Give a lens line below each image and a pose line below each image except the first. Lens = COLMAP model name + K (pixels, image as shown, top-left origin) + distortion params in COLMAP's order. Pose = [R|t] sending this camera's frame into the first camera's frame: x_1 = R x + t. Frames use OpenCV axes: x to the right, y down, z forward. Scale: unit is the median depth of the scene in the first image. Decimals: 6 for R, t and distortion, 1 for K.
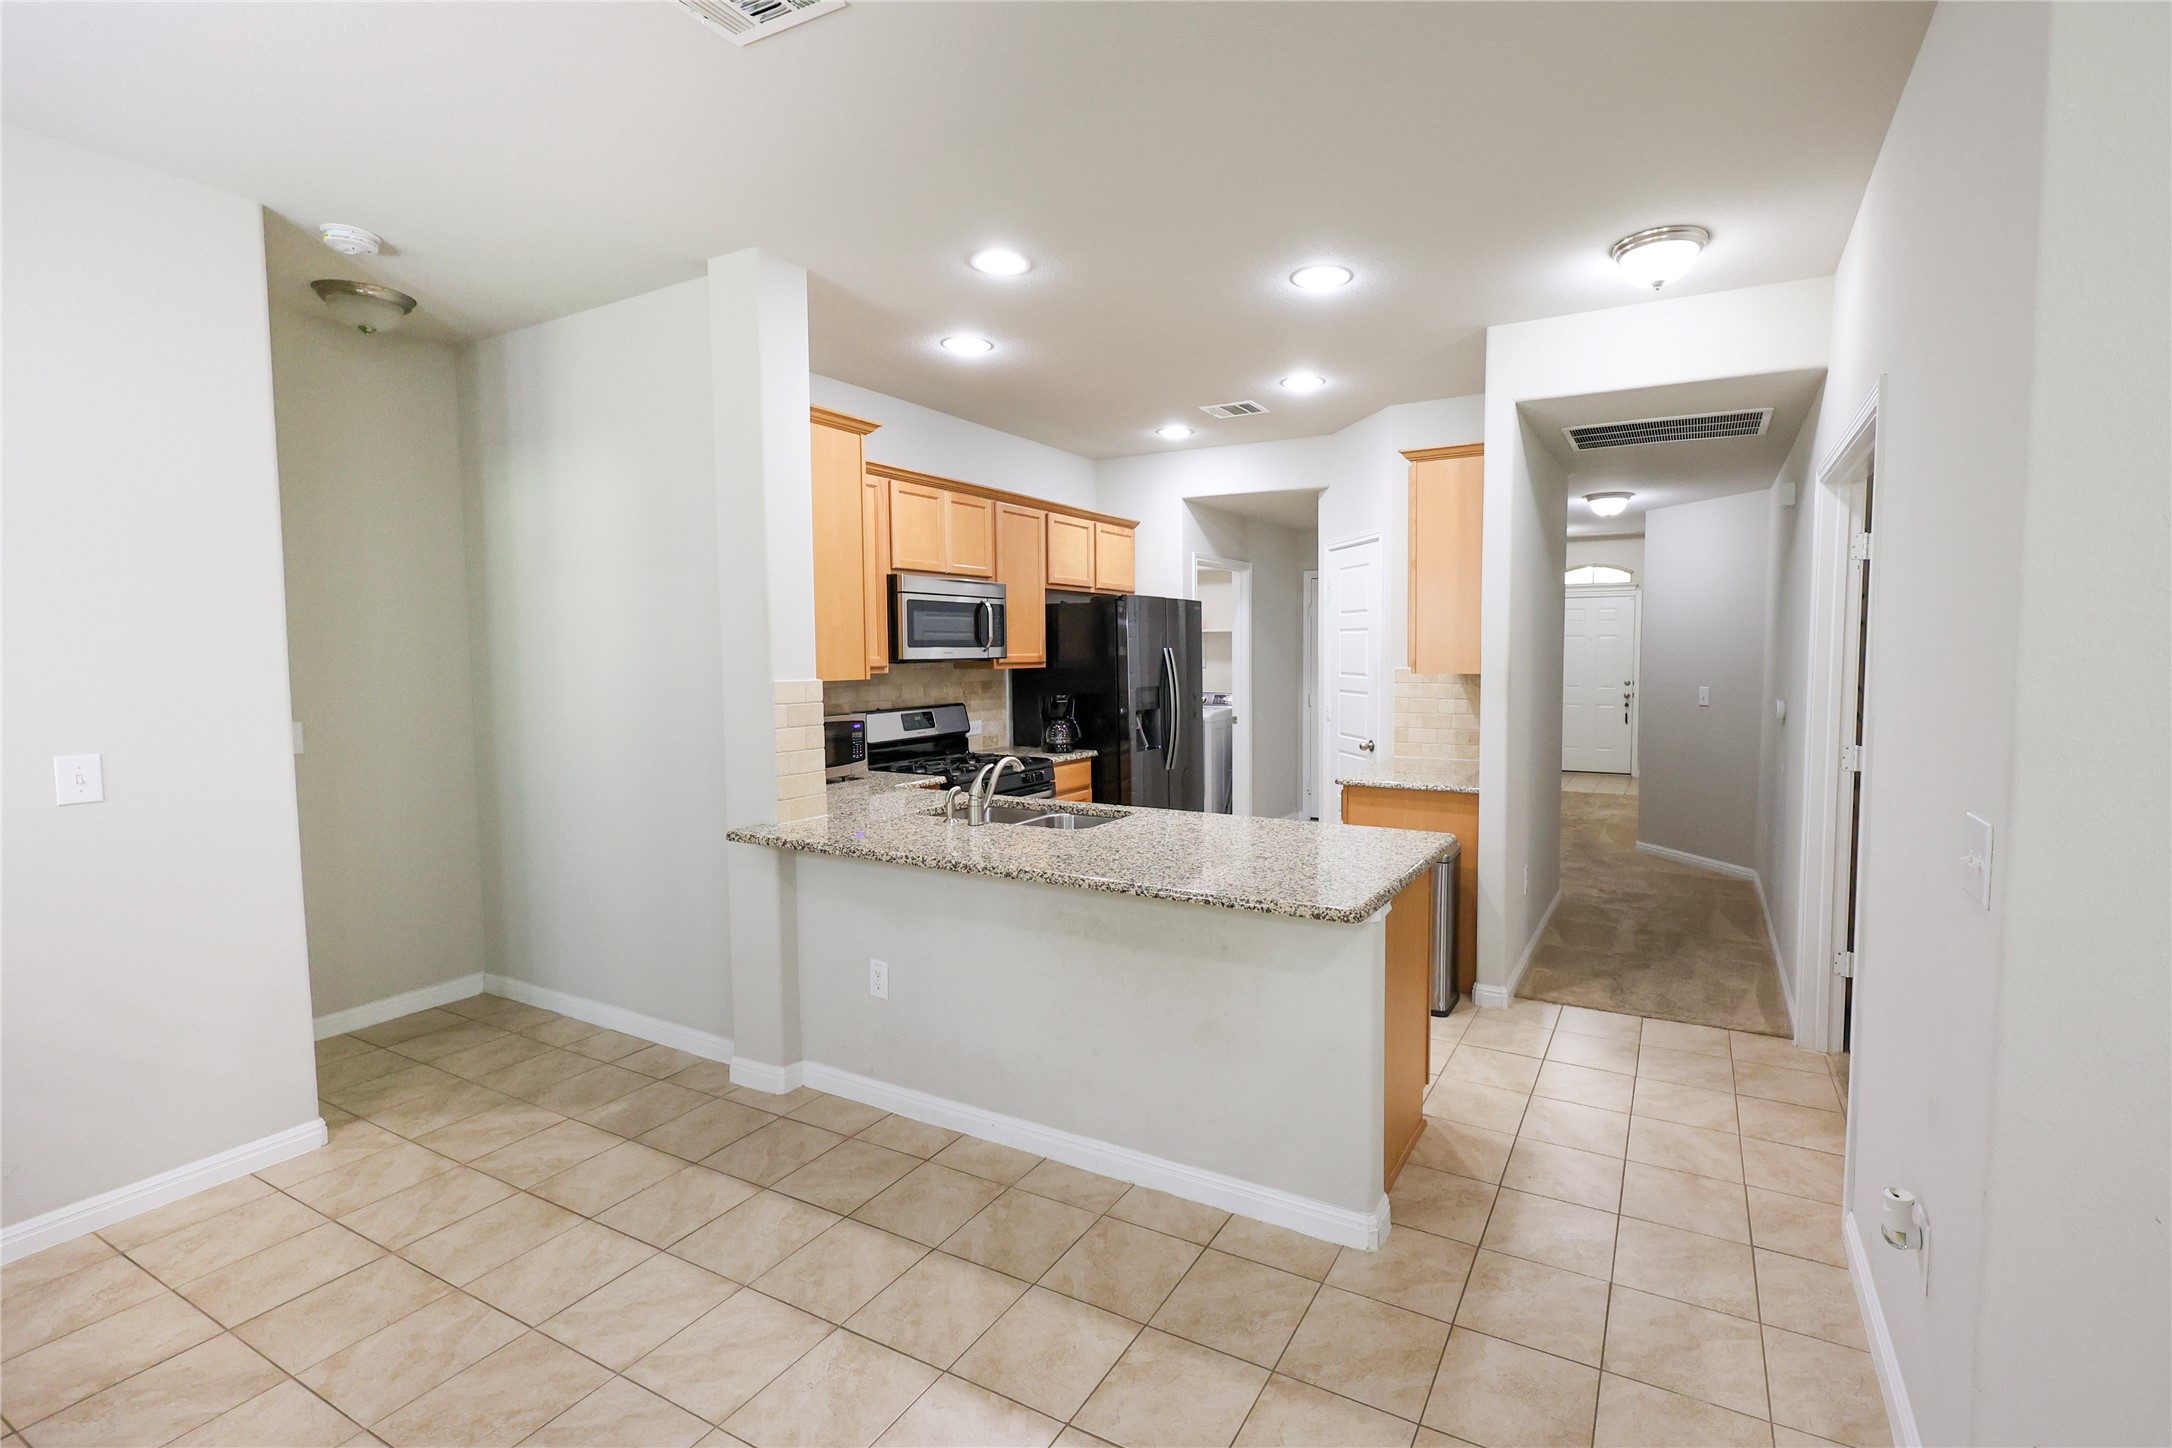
lens RADIAL K [[950.6, 0, 1192.2], [0, 950.6, 712.3], [0, 0, 1]] dist [-0.000755, -0.000520]
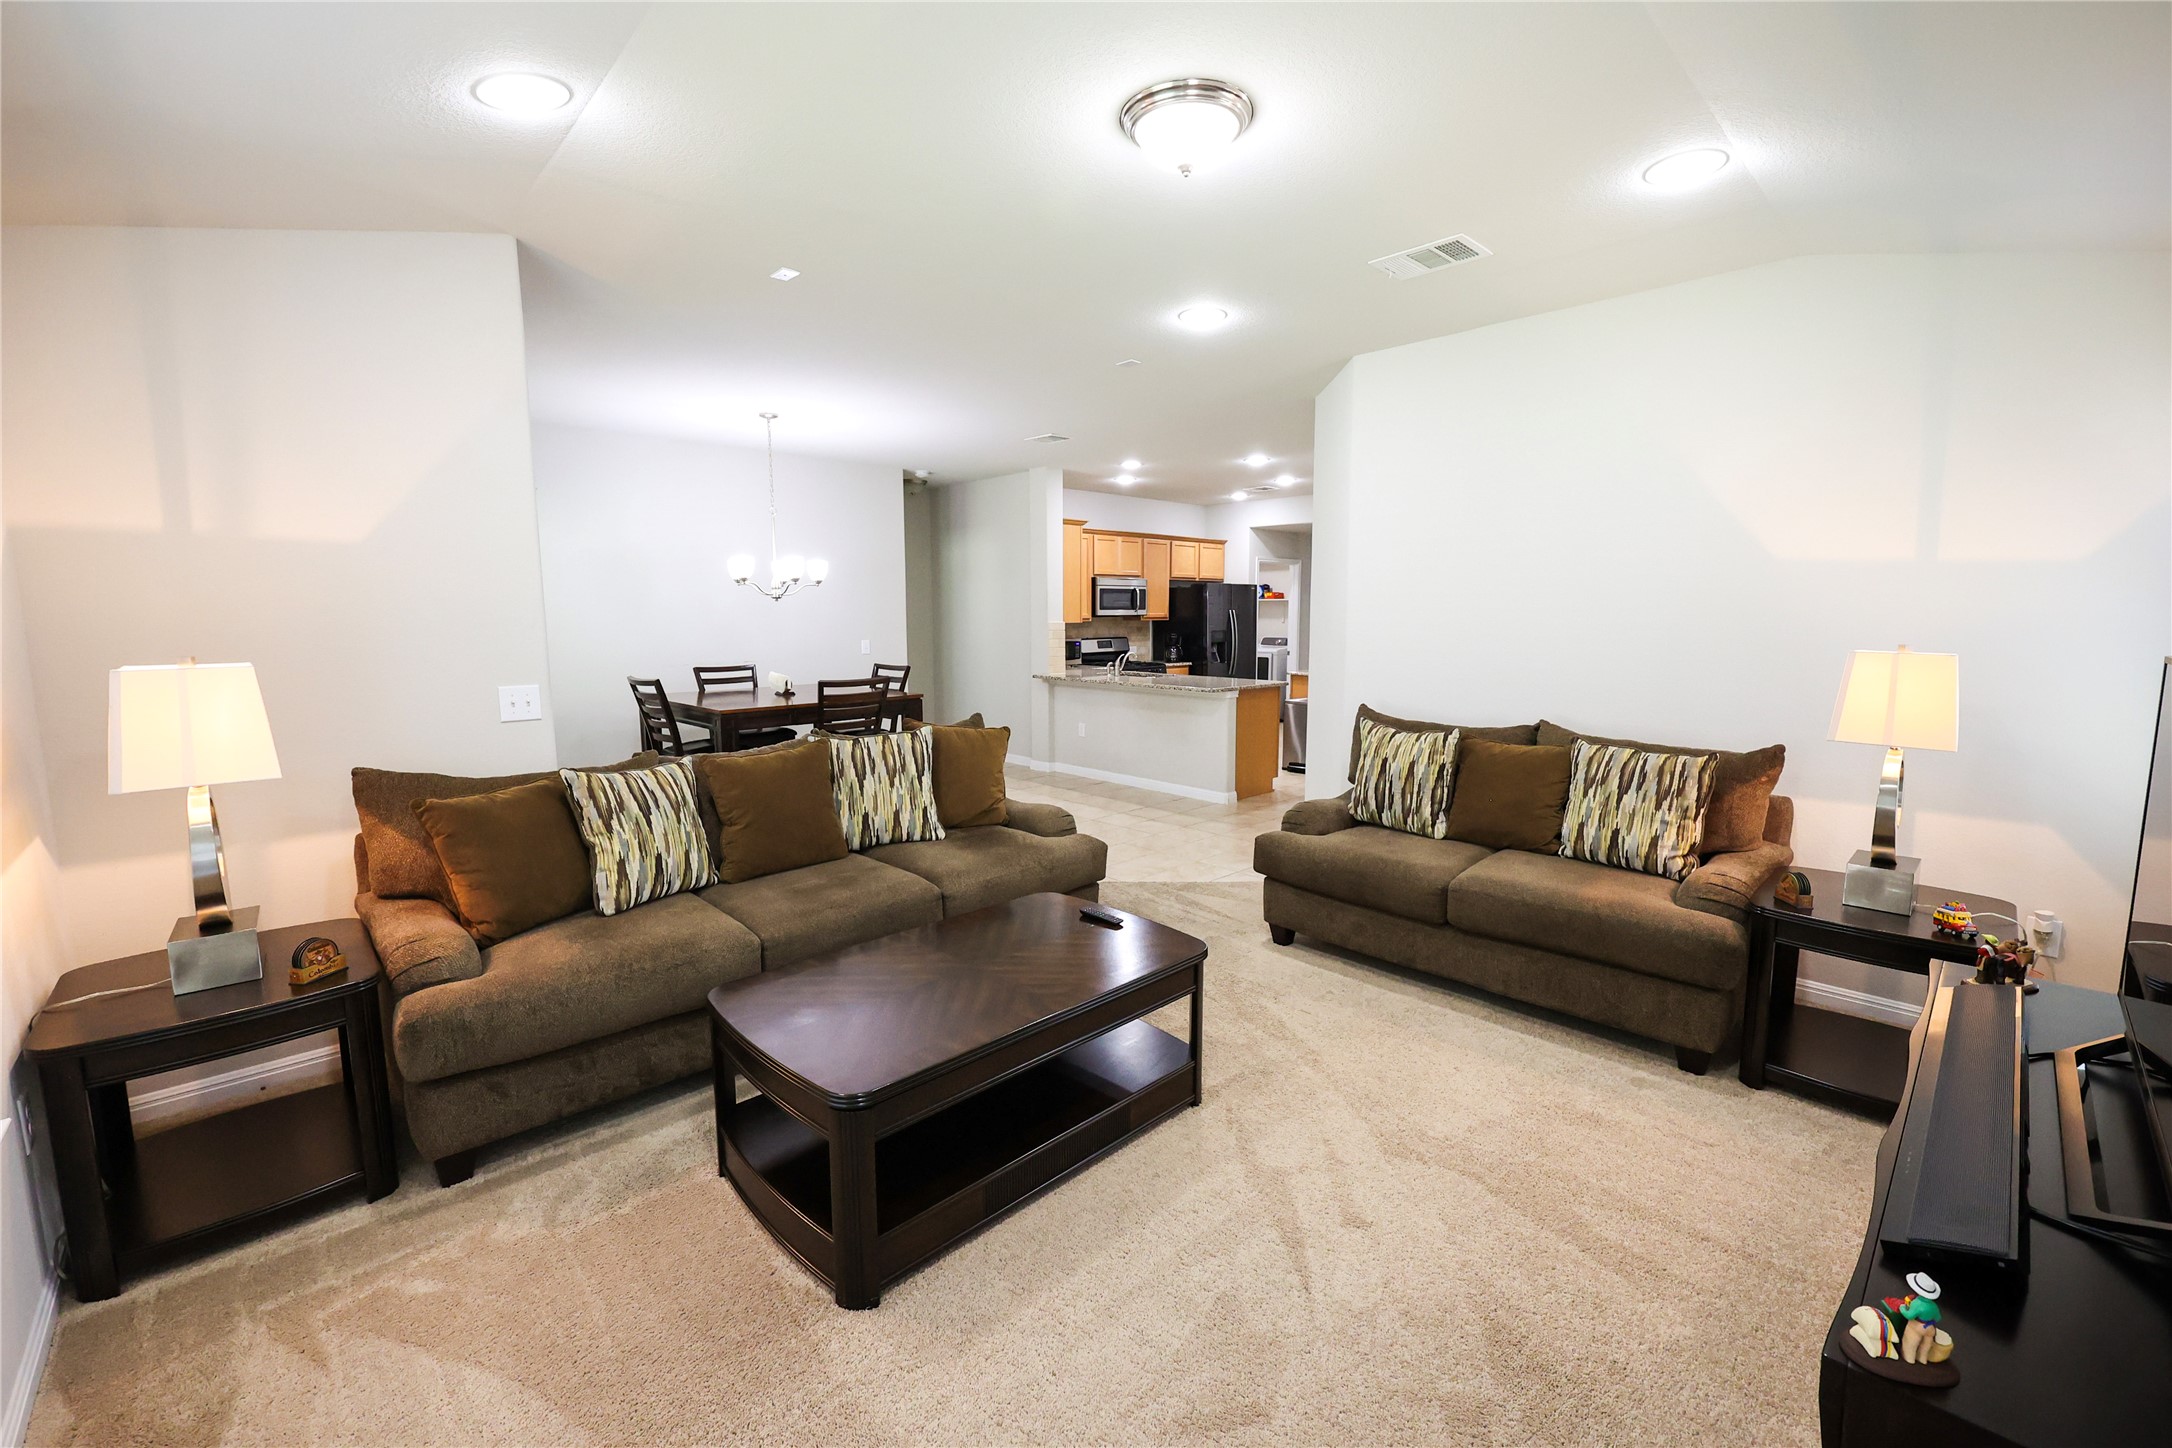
lens RADIAL K [[883.4, 0, 1084.5], [0, 883.4, 721.1], [0, 0, 1]] dist [-0.000619, -0.000016]
pose [[0.942729, 0.044097, -0.330633, 0.333291], [-0.024221, 0.997656, 0.063996, 0.055394], [0.332680, -0.052323, 0.941587, -0.896412]]
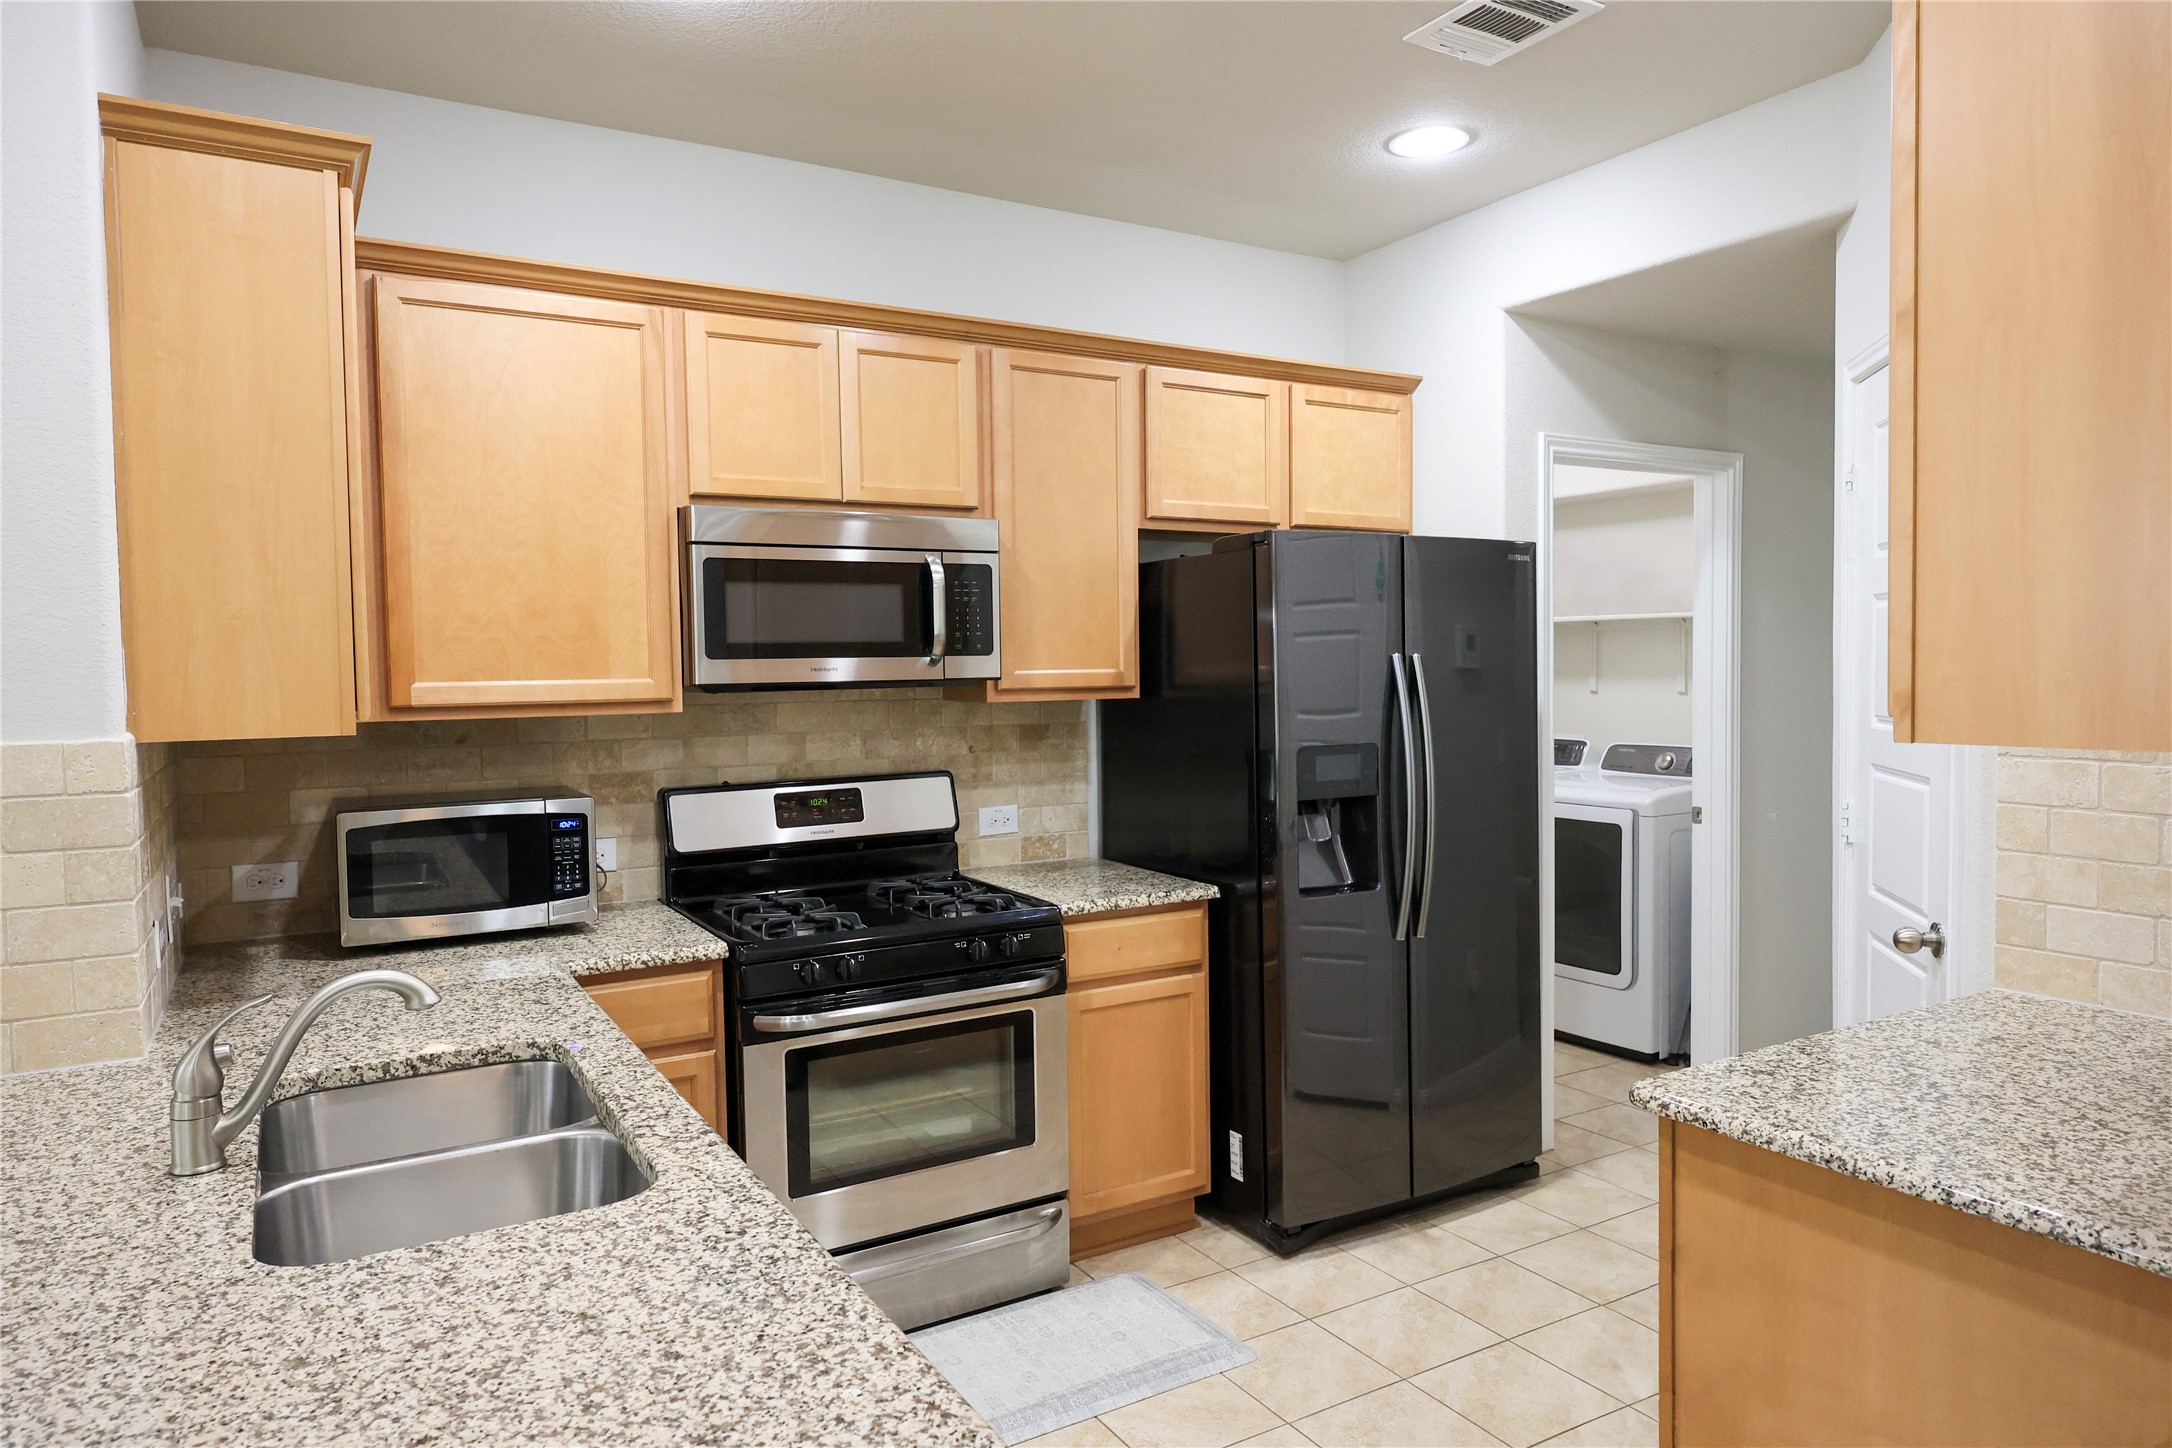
lens RADIAL K [[1349.6, 0, 1091.7], [0, 1349.6, 731.7], [0, 0, 1]] dist [-0.002772, -0.000355]
pose [[0.849439, 0.018766, -0.527353, 0.198326], [-0.024937, 0.999678, -0.004594, -0.030208], [0.527097, 0.017053, 0.849634, 0.474443]]
